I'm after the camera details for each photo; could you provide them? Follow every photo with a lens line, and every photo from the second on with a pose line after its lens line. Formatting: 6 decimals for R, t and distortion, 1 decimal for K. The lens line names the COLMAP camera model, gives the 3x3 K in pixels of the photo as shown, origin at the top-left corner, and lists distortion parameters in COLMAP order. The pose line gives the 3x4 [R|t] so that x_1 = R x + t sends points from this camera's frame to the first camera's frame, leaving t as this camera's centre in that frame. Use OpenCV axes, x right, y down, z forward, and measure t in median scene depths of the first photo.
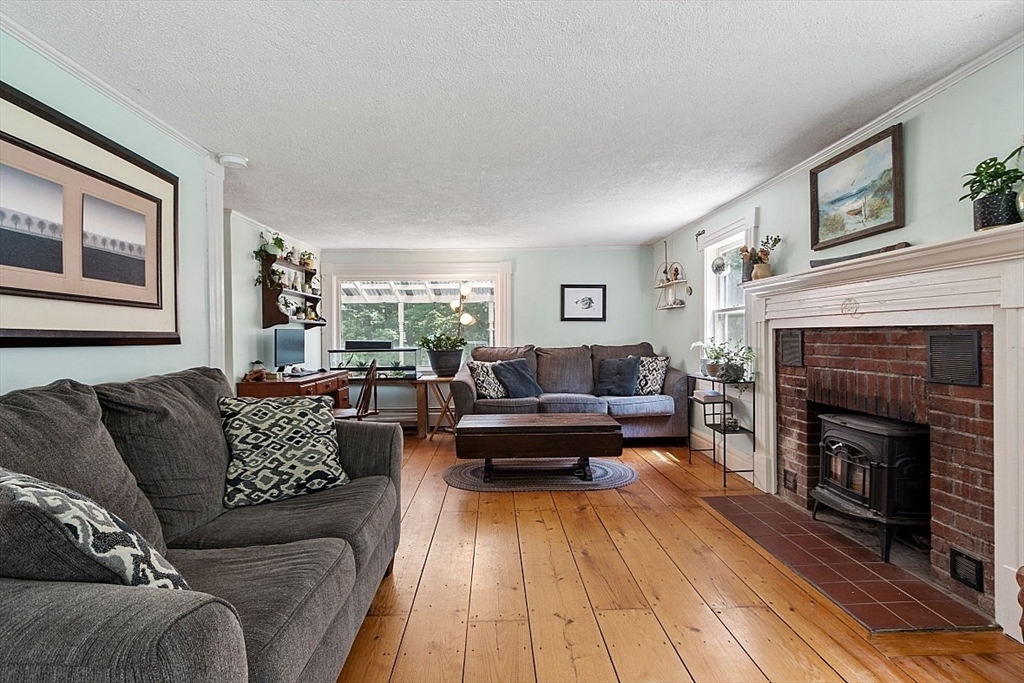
lens RADIAL K [[472.9, 0, 511.9], [0, 472.9, 342.3], [0, 0, 1]] dist [0.000162, 0.000016]
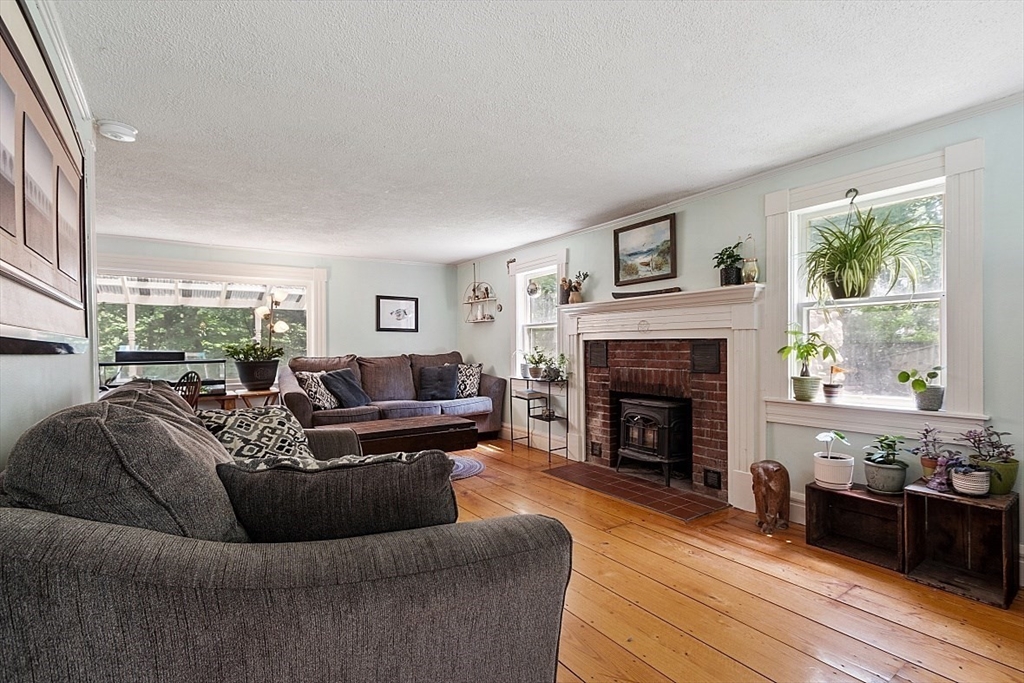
lens RADIAL K [[486.2, 0, 507.8], [0, 486.2, 353.3], [0, 0, 1]] dist [0.000649, 0.000295]
pose [[0.843352, -0.006188, 0.537326, -0.310290], [0.006736, 0.999977, 0.000943, 0.005094], [-0.537320, 0.002825, 0.843374, -0.052251]]
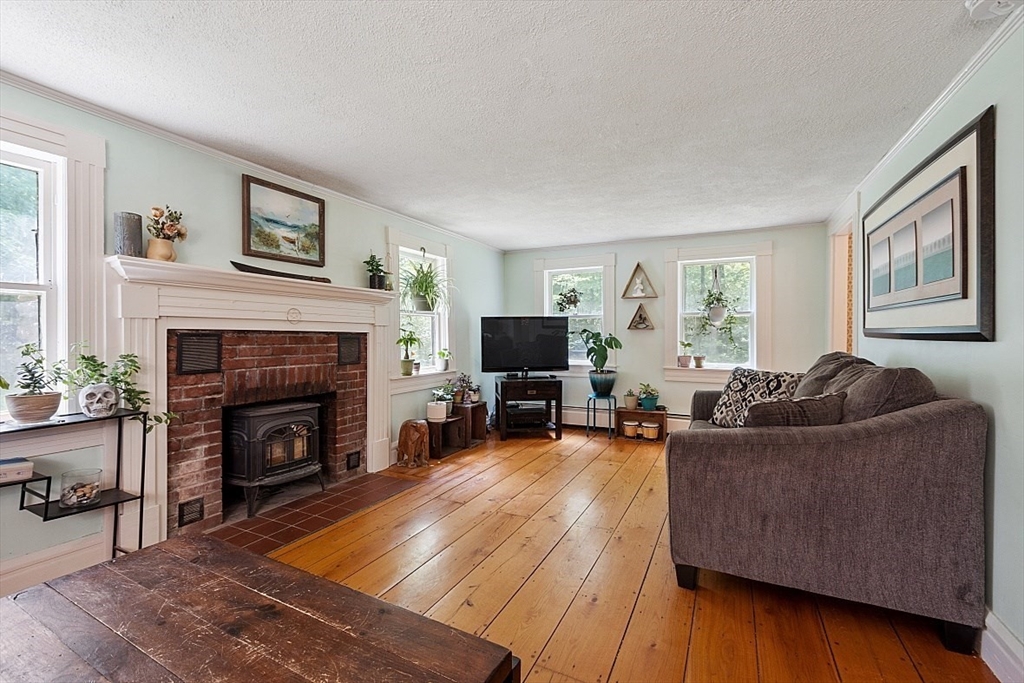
lens RADIAL K [[428.4, 0, 512.0], [0, 428.4, 335.3], [0, 0, 1]] dist [0.000510, 0.000051]
pose [[-0.875971, 0.011623, 0.482224, -0.215959], [0.014957, 0.999883, 0.003070, -0.010061], [-0.482132, 0.009902, -0.876042, 1.080447]]
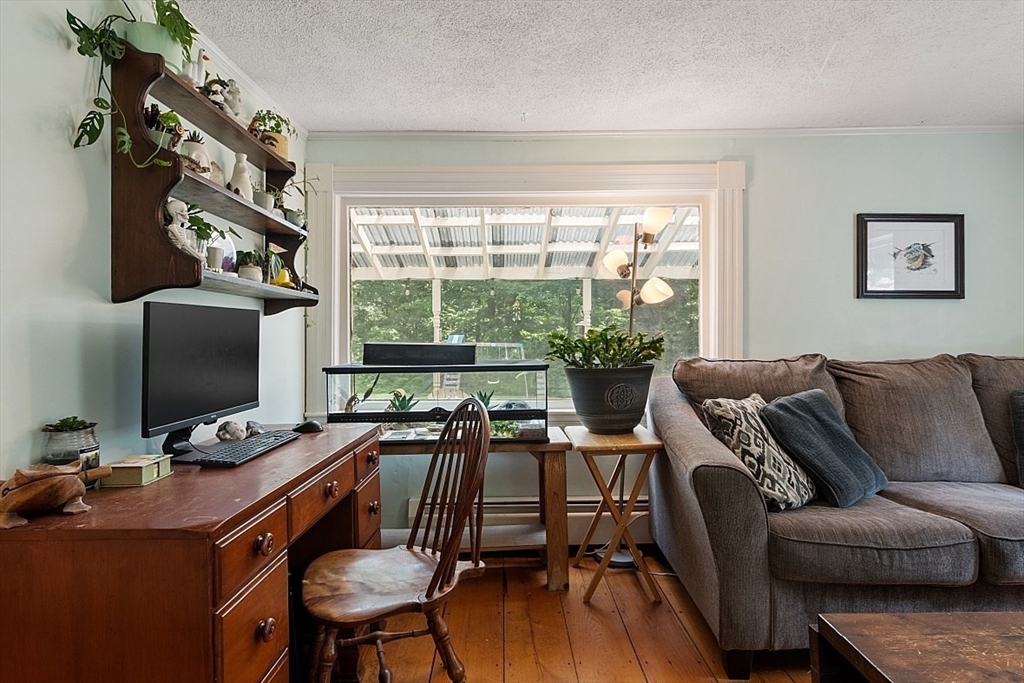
lens RADIAL K [[543.3, 0, 509.7], [0, 543.3, 339.3], [0, 0, 1]] dist [0.000202, 0.000101]
pose [[0.999838, 0.001947, -0.017908, -0.285860], [-0.002115, 0.999954, -0.009369, -0.003467], [0.017889, 0.009405, 0.999796, 0.698070]]
